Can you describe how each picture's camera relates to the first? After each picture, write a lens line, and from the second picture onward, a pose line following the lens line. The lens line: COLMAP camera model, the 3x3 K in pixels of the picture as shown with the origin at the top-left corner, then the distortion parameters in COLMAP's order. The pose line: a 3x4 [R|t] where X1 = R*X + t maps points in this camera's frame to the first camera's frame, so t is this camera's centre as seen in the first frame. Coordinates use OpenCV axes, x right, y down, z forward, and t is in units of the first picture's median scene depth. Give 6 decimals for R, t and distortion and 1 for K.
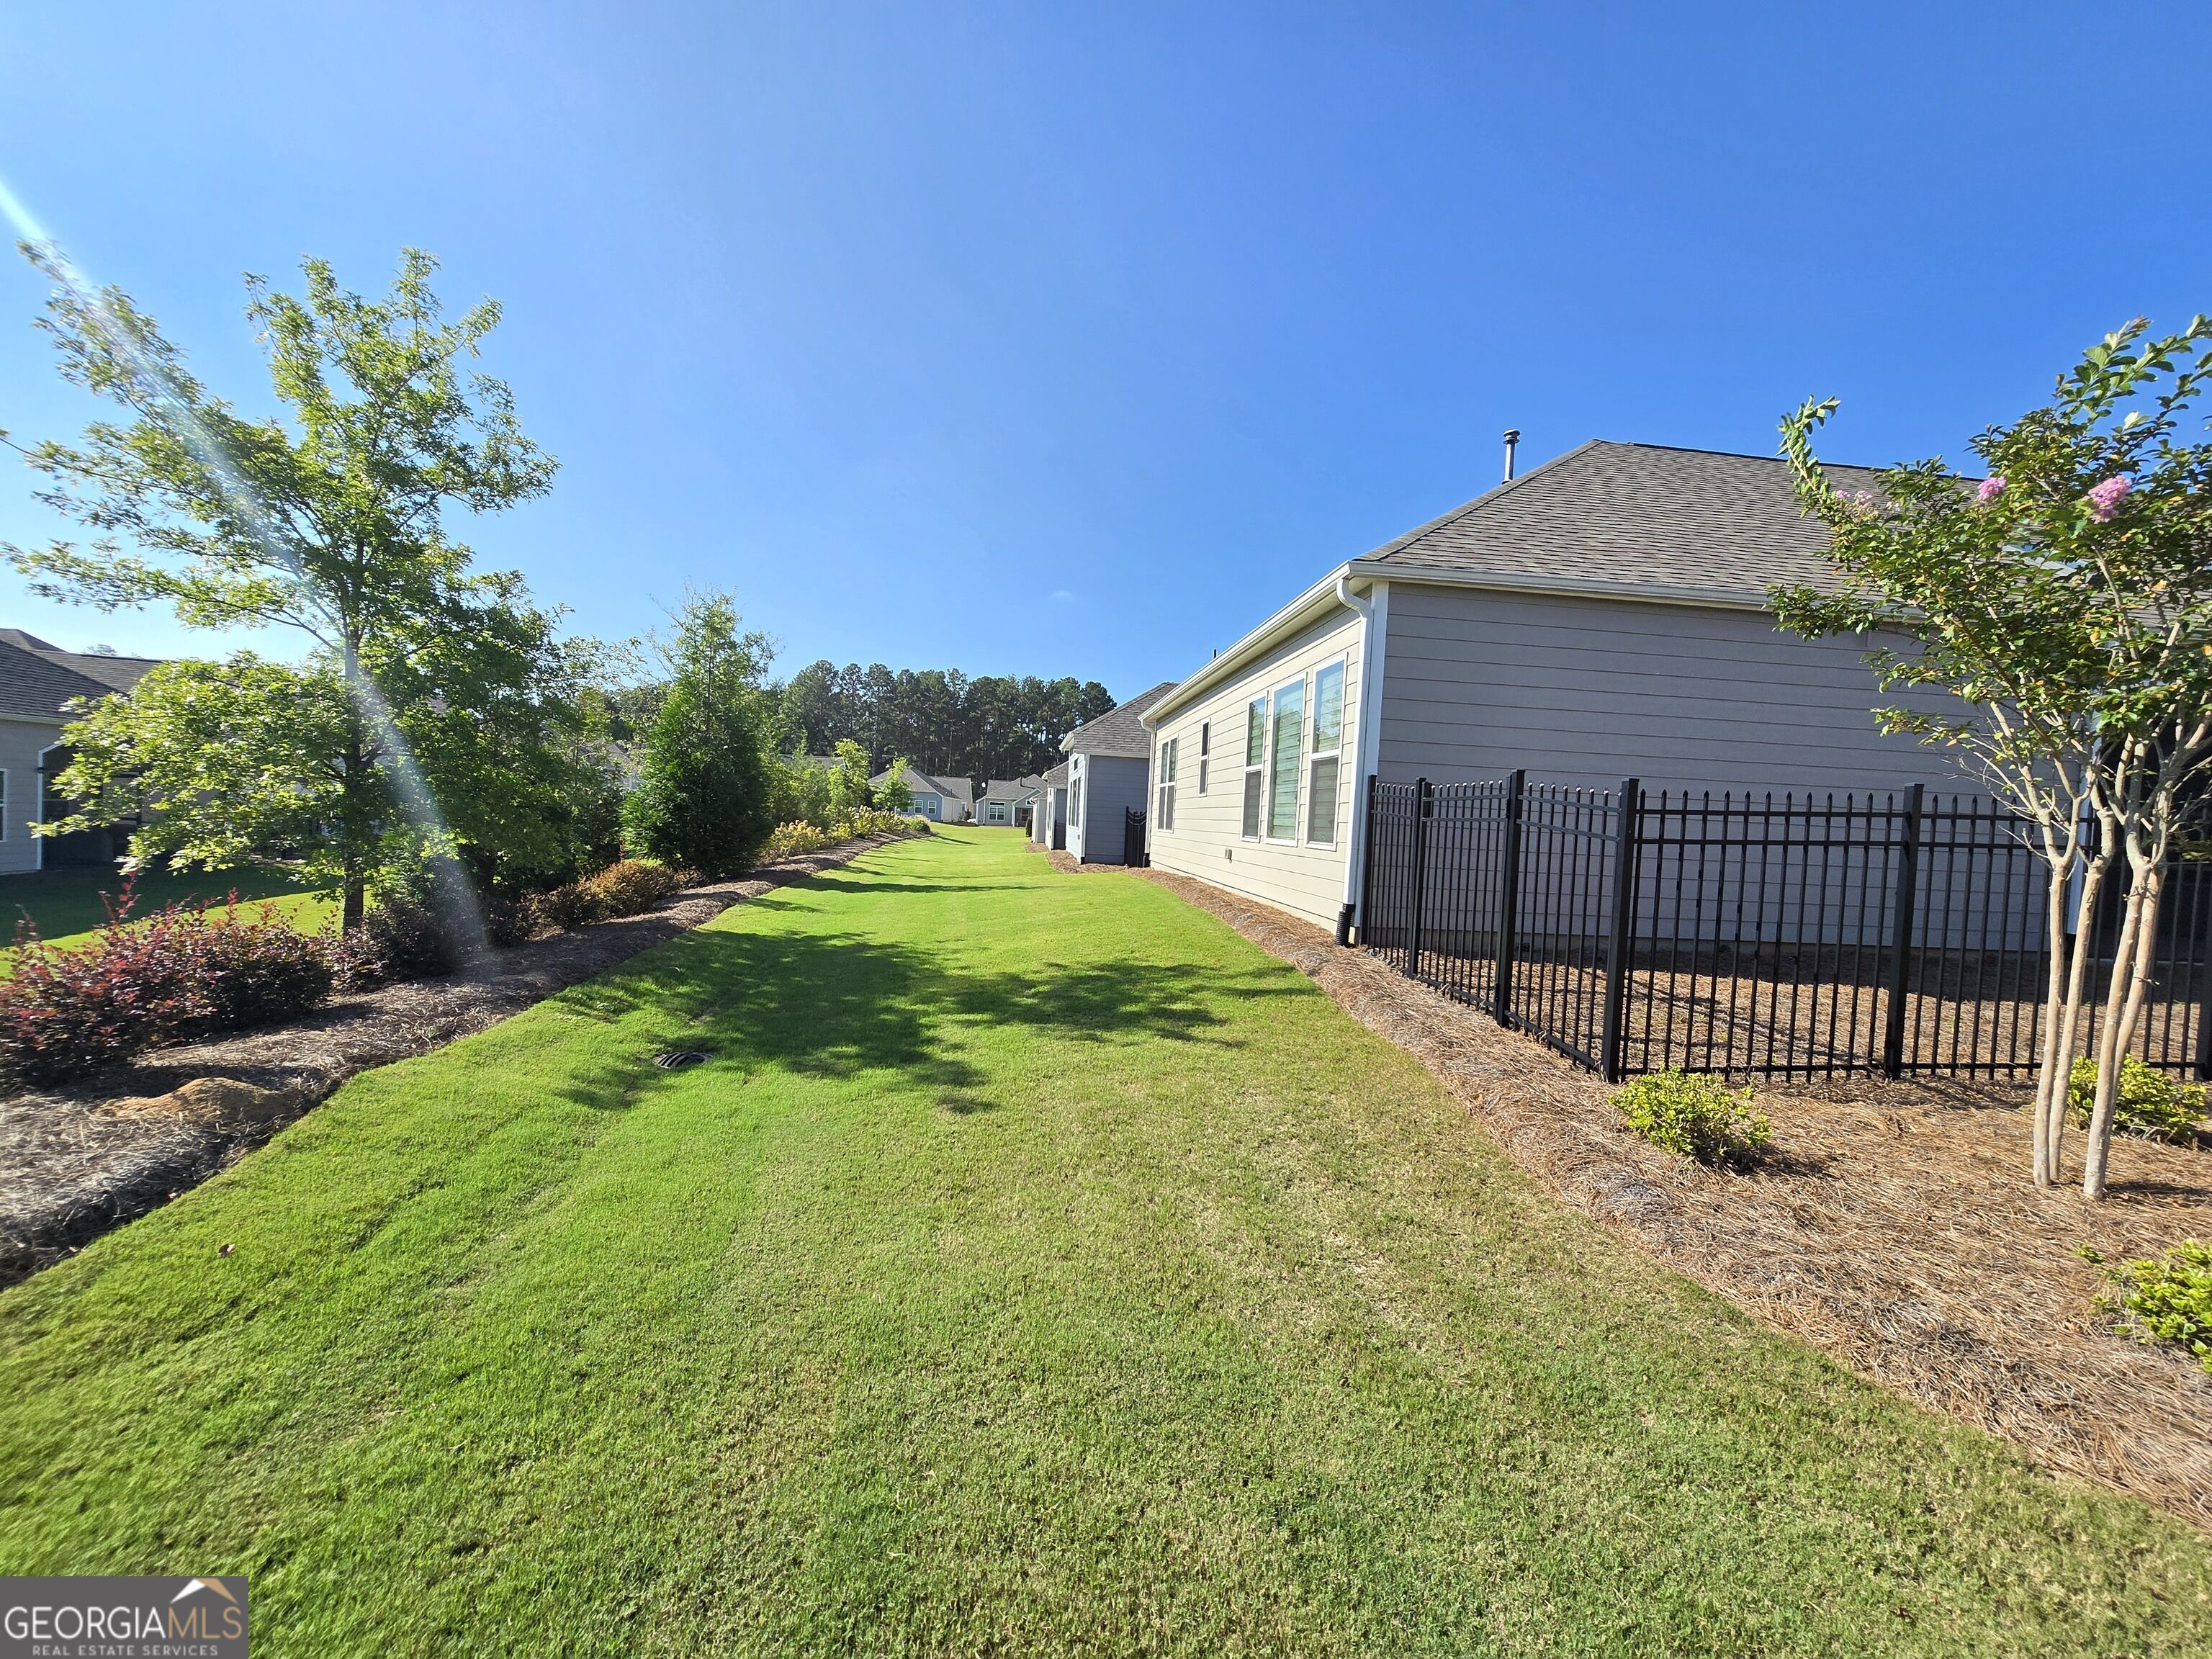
lens RADIAL K [[919.2, 0, 1099.4], [0, 919.2, 844.8], [0, 0, 1]] dist [-0.003430, 0.000212]
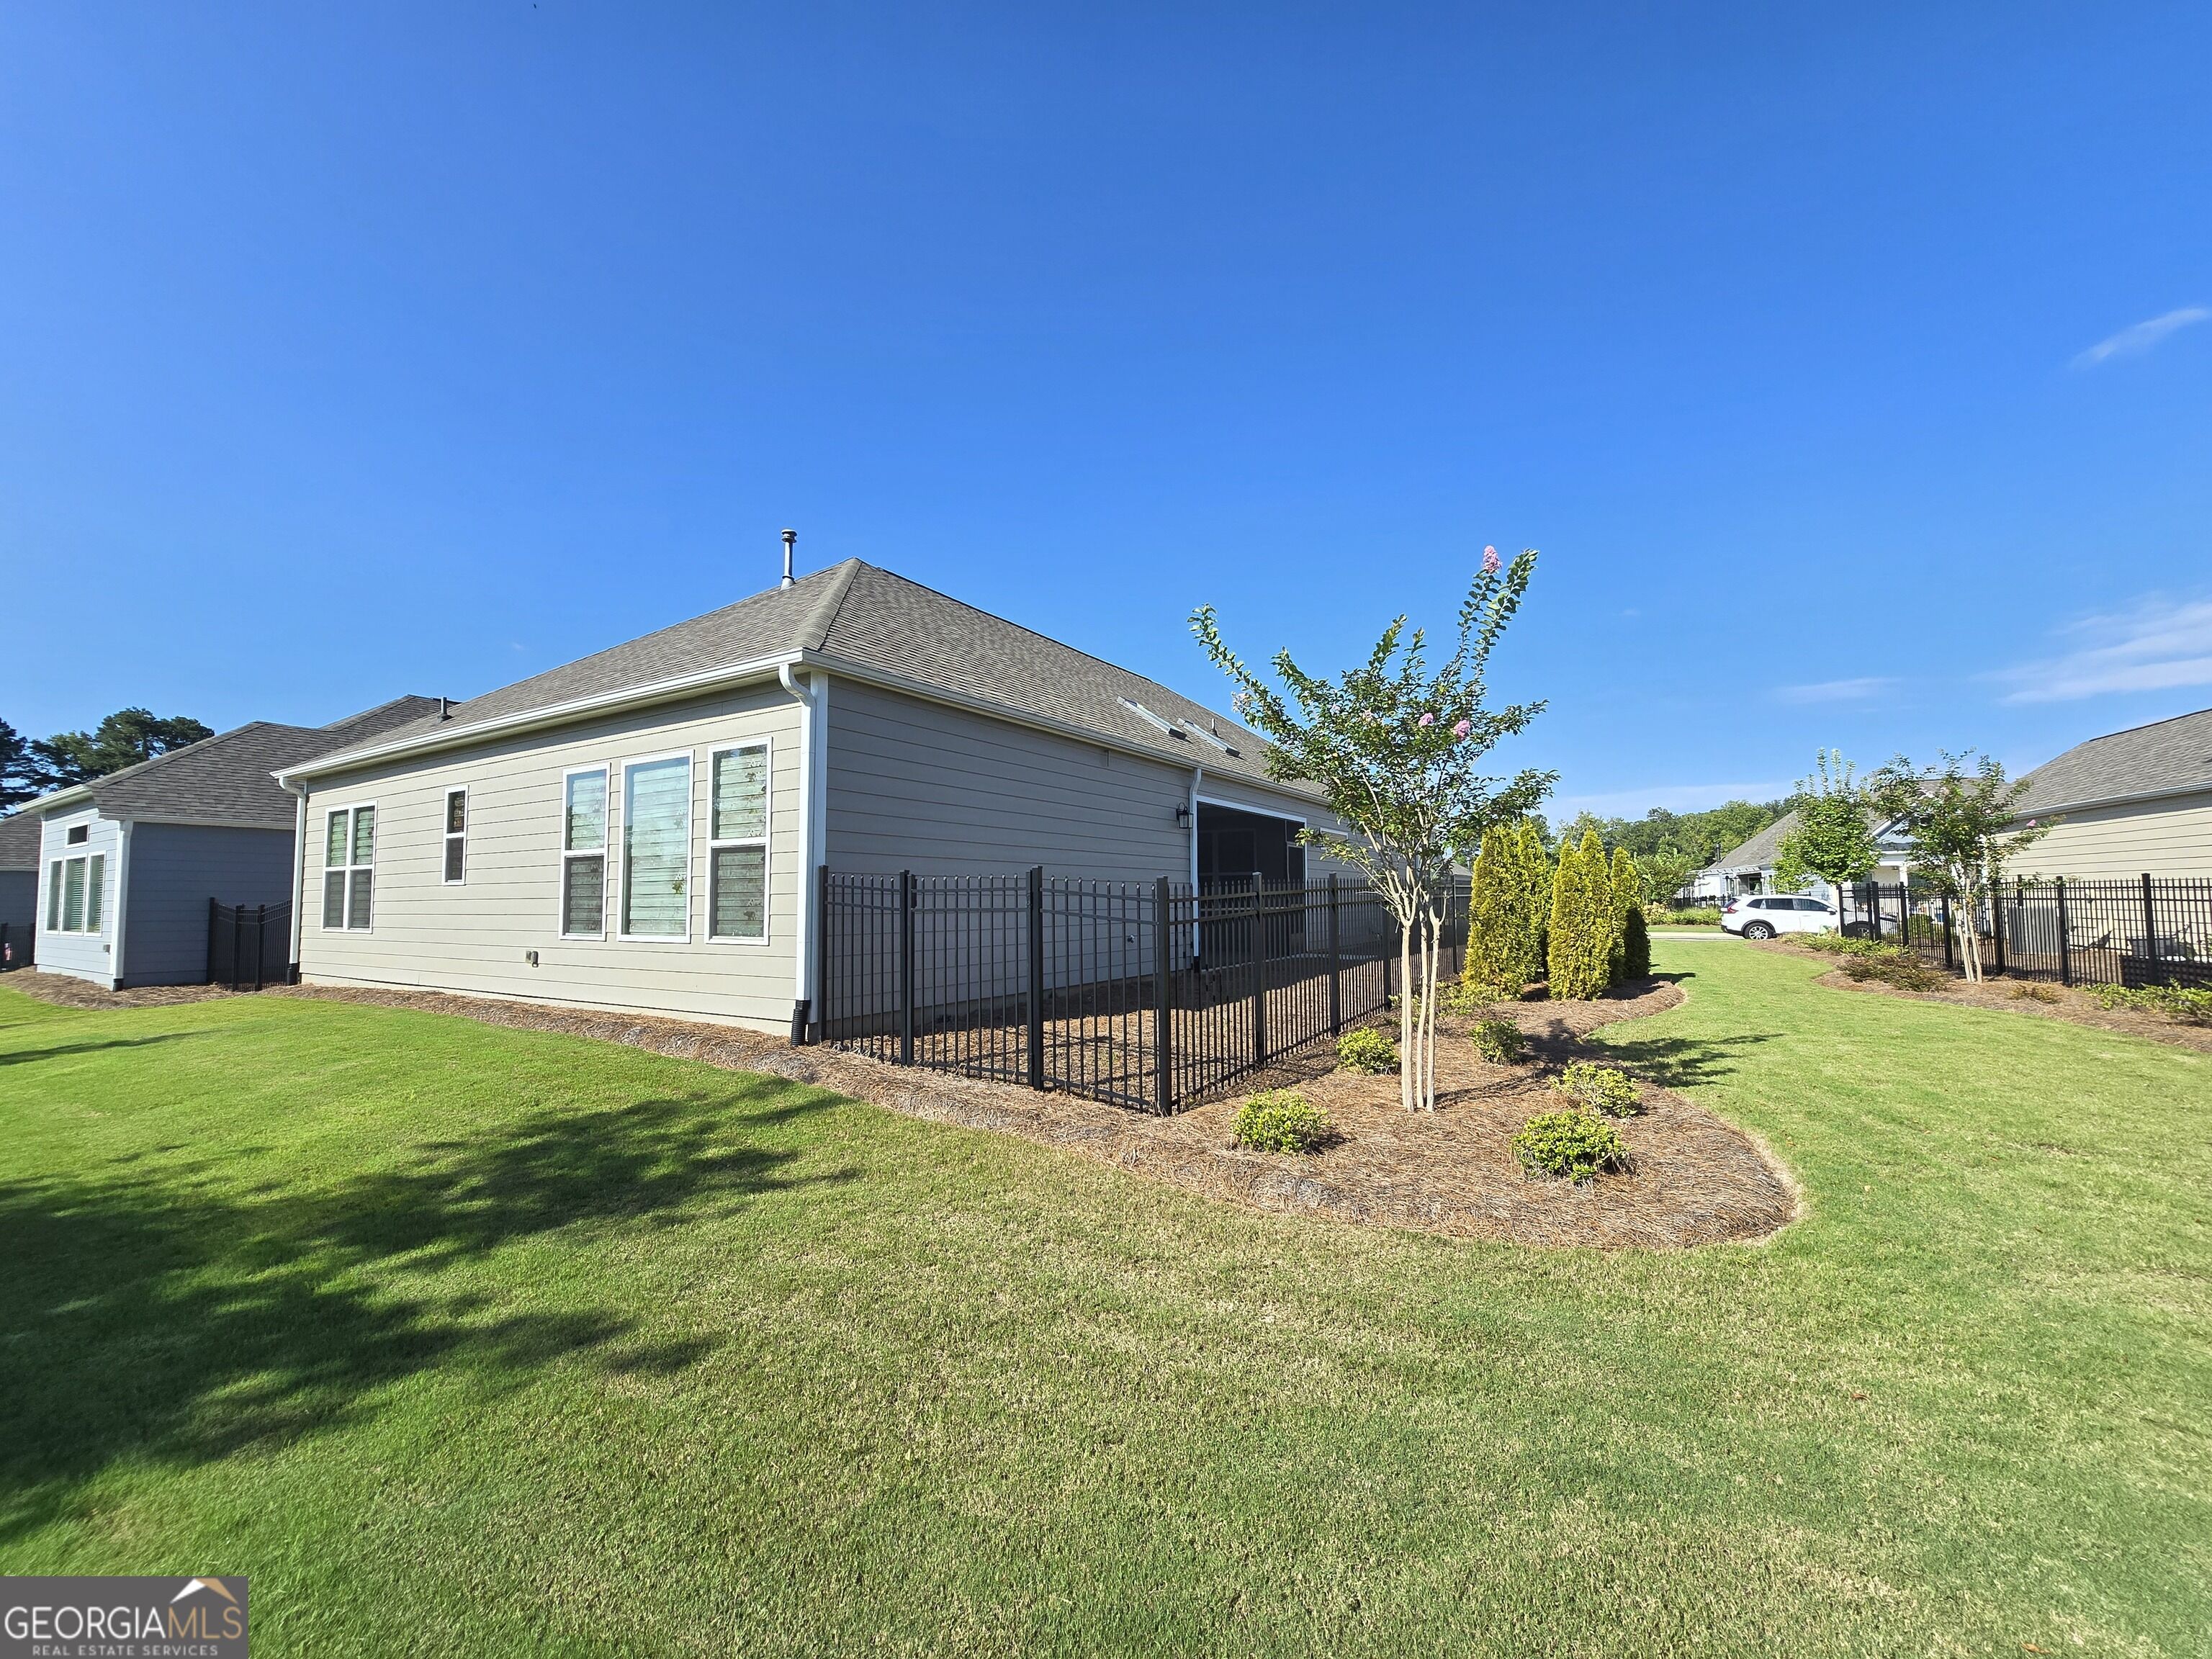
lens RADIAL K [[919.2, 0, 1099.4], [0, 919.2, 844.8], [0, 0, 1]] dist [-0.003430, 0.000212]
pose [[0.607408, -0.003530, 0.794382, -0.324522], [0.058669, 0.997459, -0.040428, -0.043753], [-0.792221, 0.071162, 0.606071, 0.177556]]
